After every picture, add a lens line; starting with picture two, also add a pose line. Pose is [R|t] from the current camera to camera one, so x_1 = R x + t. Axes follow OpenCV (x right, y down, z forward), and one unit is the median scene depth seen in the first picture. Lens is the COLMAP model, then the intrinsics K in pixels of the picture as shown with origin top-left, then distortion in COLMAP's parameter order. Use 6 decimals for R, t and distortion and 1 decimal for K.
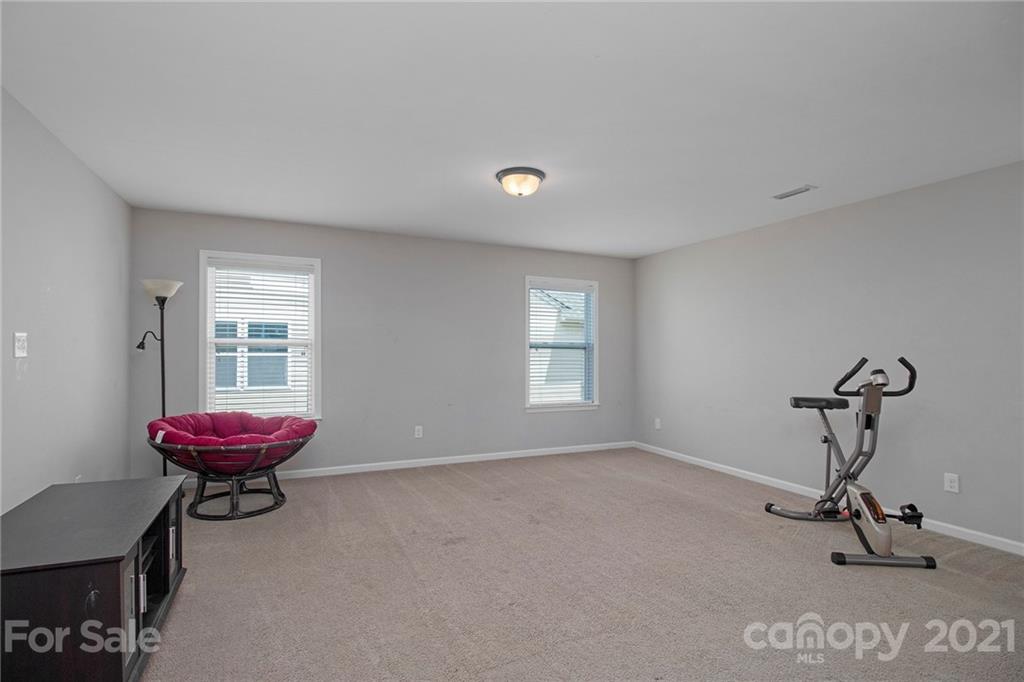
lens RADIAL K [[484.5, 0, 508.8], [0, 484.5, 344.7], [0, 0, 1]] dist [-0.007133, -0.007519]
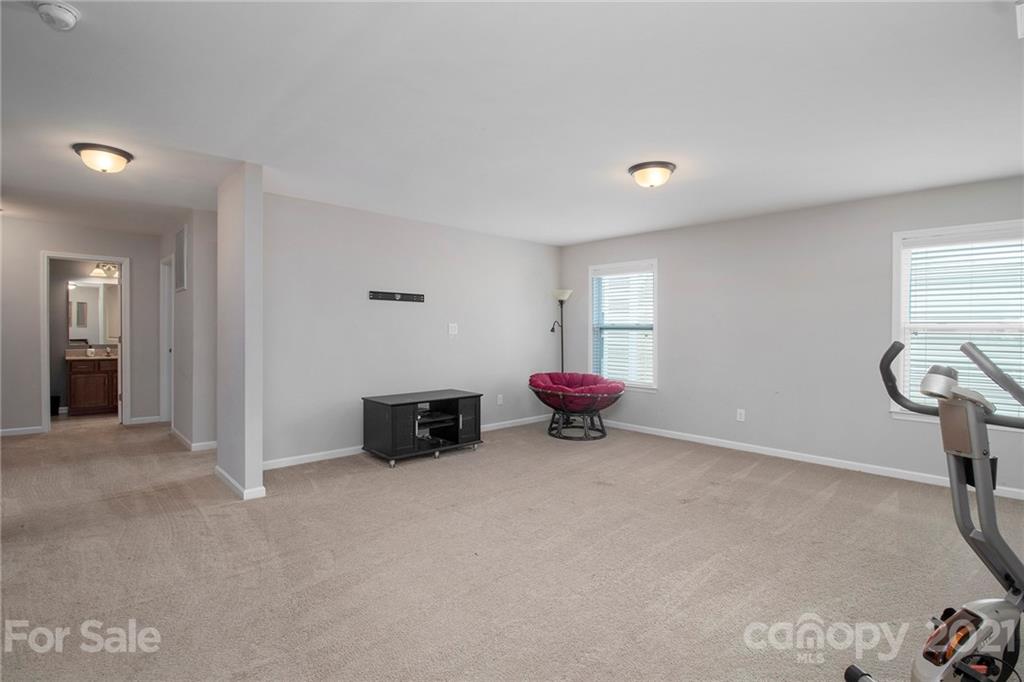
lens RADIAL K [[484.5, 0, 507.9], [0, 484.5, 340.2], [0, 0, 1]] dist [-0.007133, -0.007519]
pose [[0.322054, 0.013862, -0.946620, 0.784736], [0.003316, 0.999870, 0.015770, 0.010904], [0.946715, -0.008218, 0.321966, 0.293585]]
